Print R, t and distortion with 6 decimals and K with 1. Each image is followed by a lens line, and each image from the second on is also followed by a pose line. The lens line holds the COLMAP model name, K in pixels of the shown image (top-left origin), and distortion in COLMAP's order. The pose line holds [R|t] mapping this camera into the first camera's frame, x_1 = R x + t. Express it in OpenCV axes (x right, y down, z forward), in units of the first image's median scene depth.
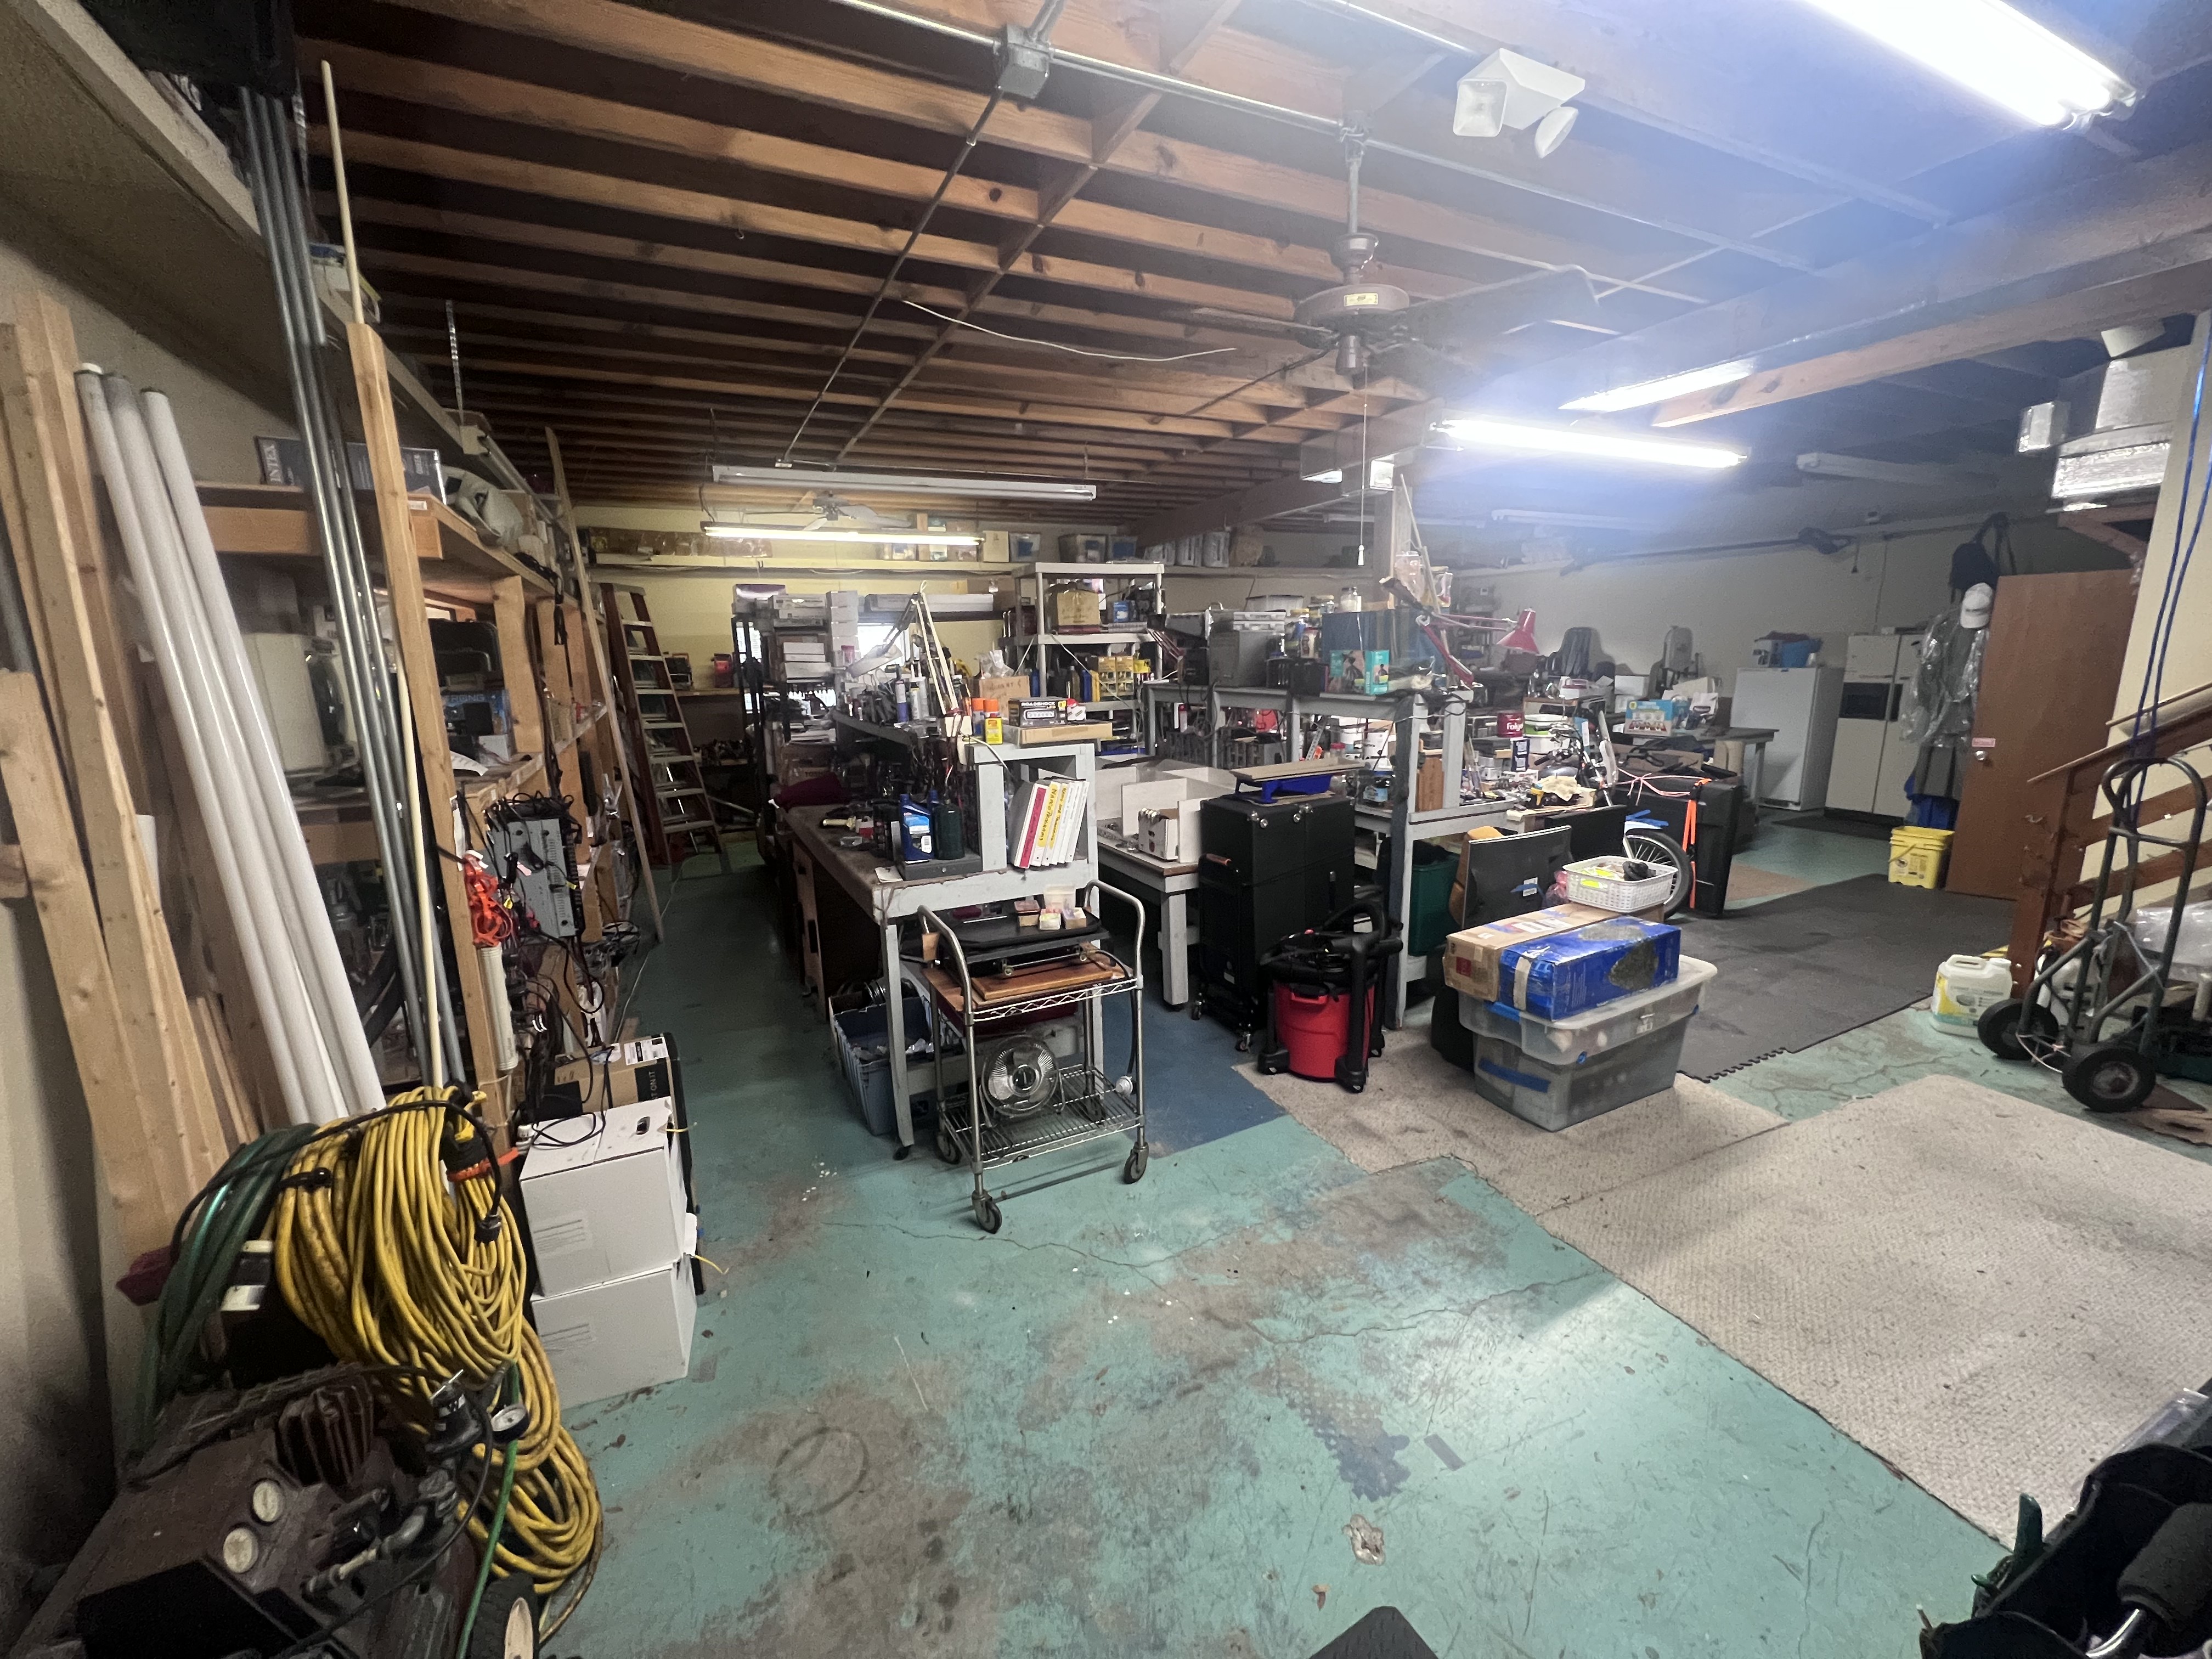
lens RADIAL K [[884.0, 0, 1106.2], [0, 884.0, 828.5], [0, 0, 1]] dist [-0.002816, 0.000752]
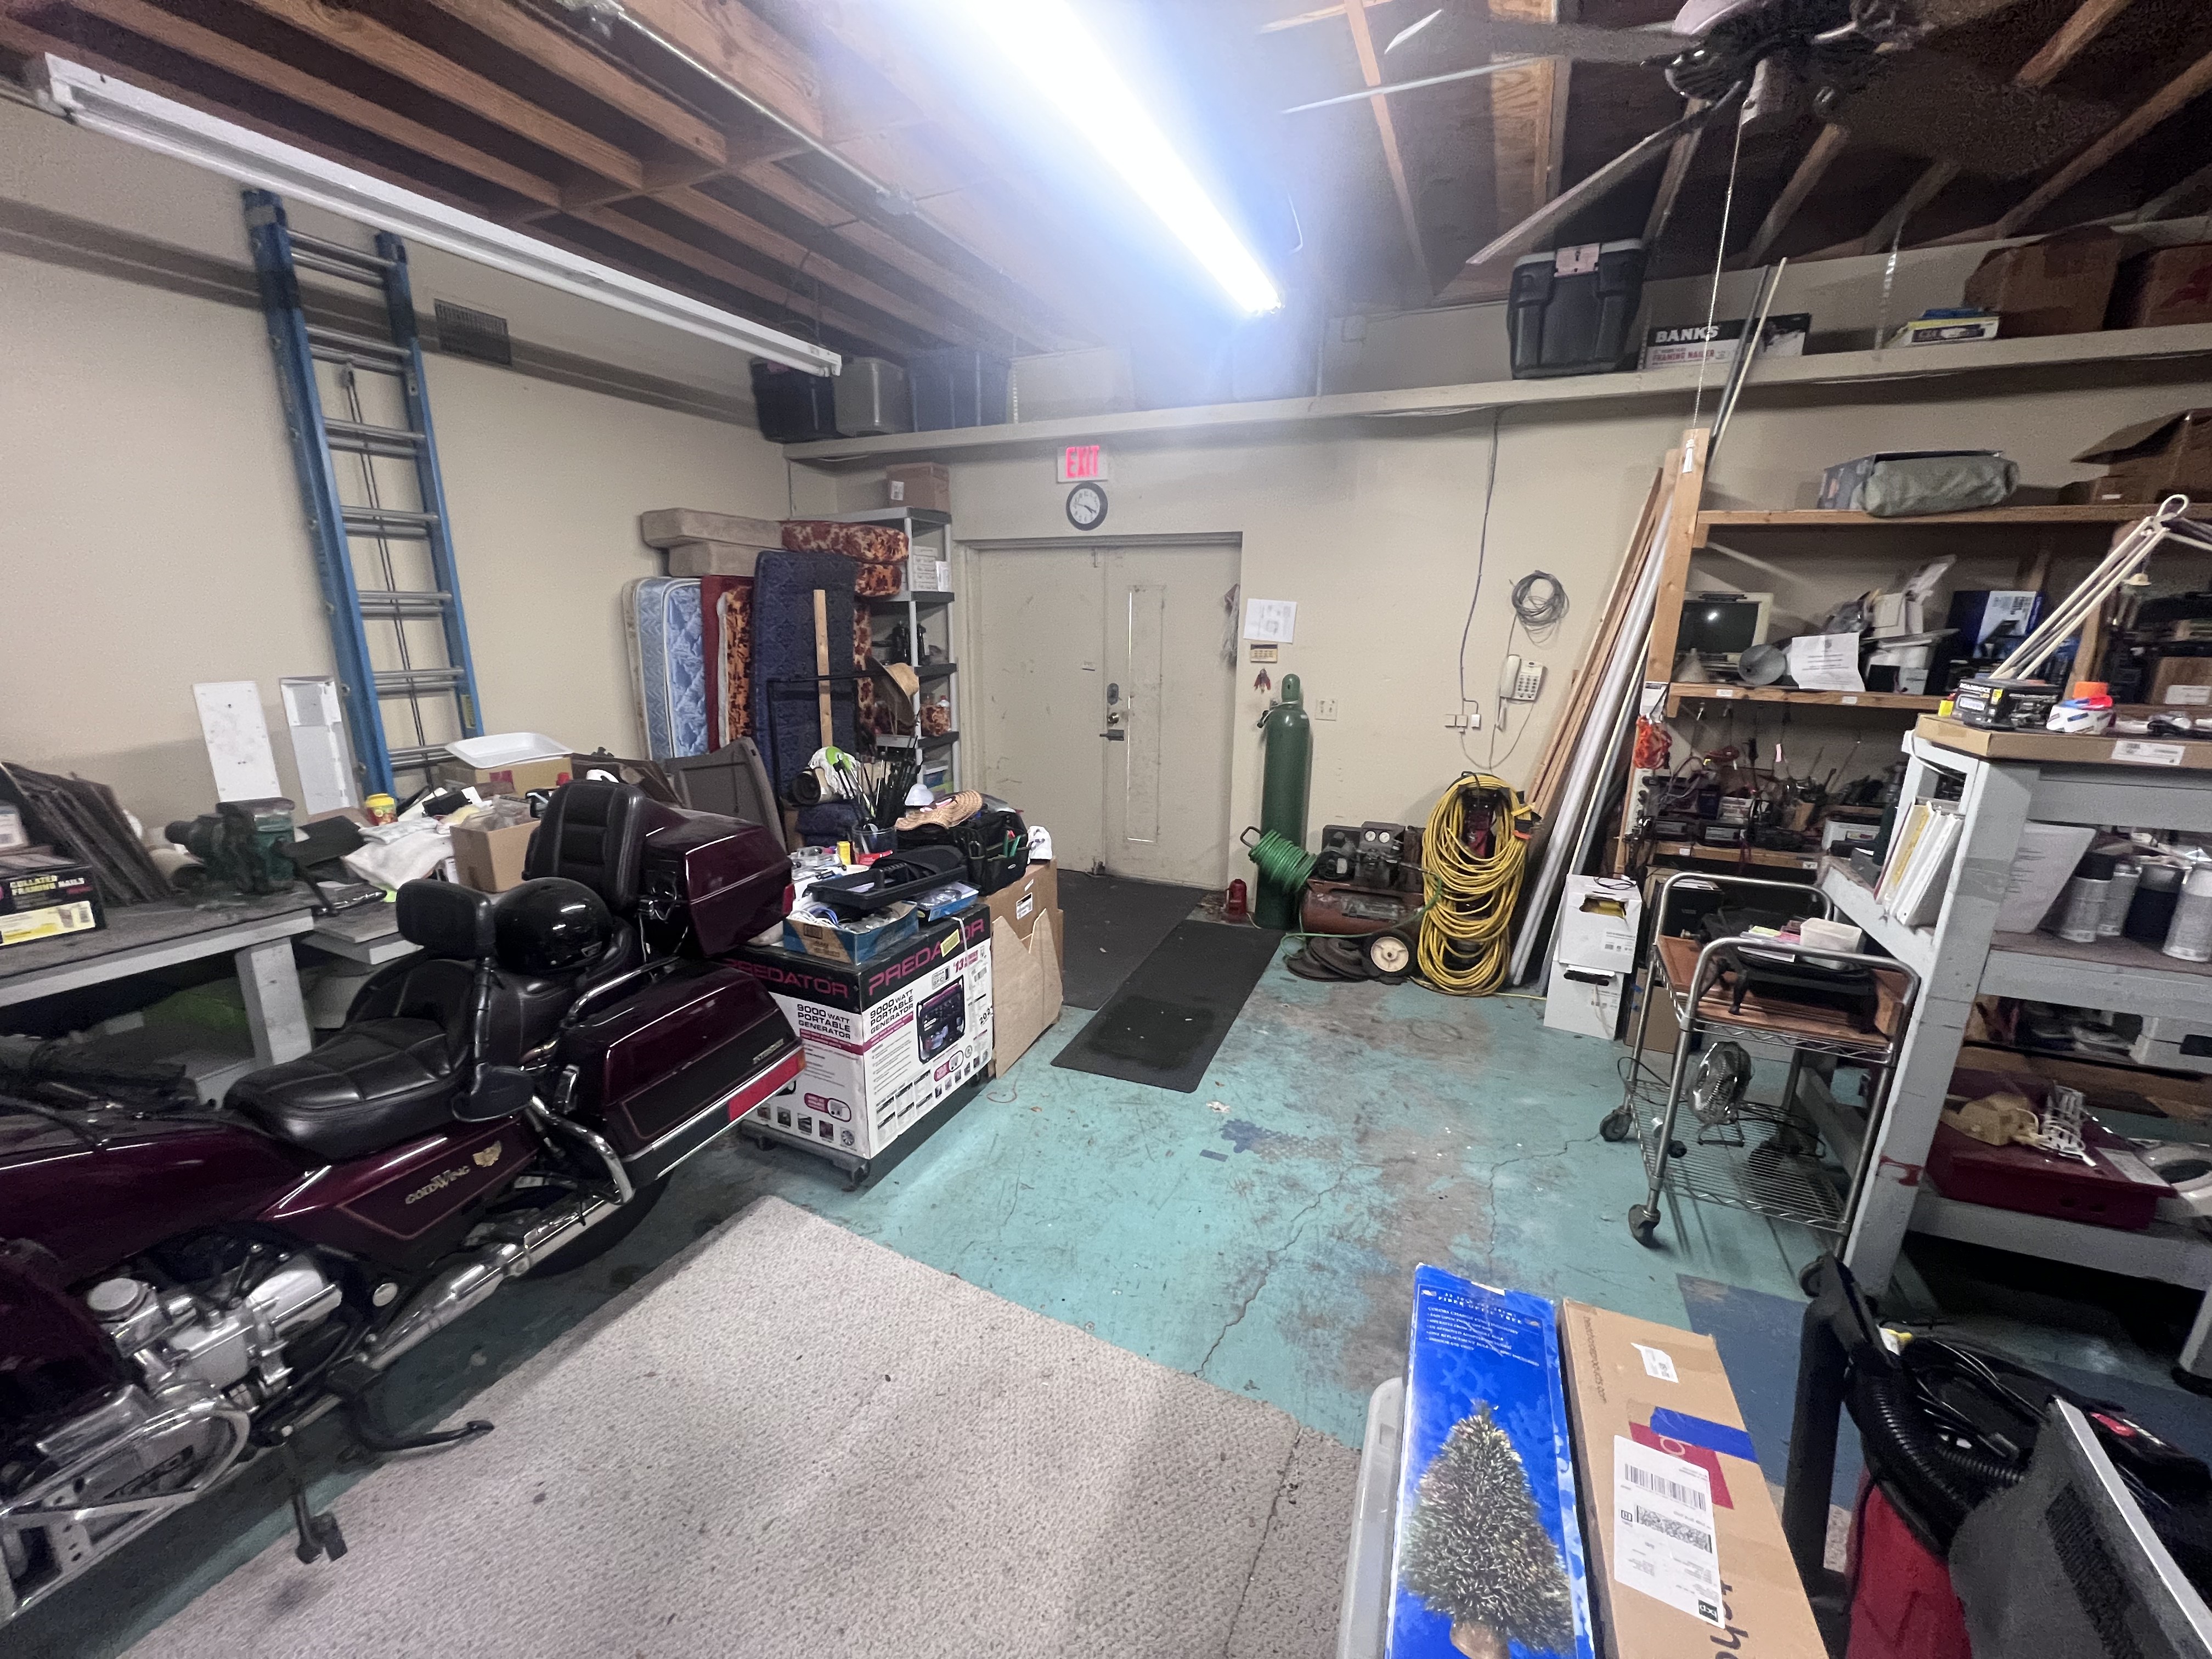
lens RADIAL K [[884.0, 0, 1110.1], [0, 884.0, 830.9], [0, 0, 1]] dist [-0.002816, 0.000752]
pose [[-0.763484, 0.173279, -0.622147, 0.801025], [-0.120155, 0.908403, 0.400458, -0.215009], [0.634551, 0.380498, -0.672731, 1.000390]]
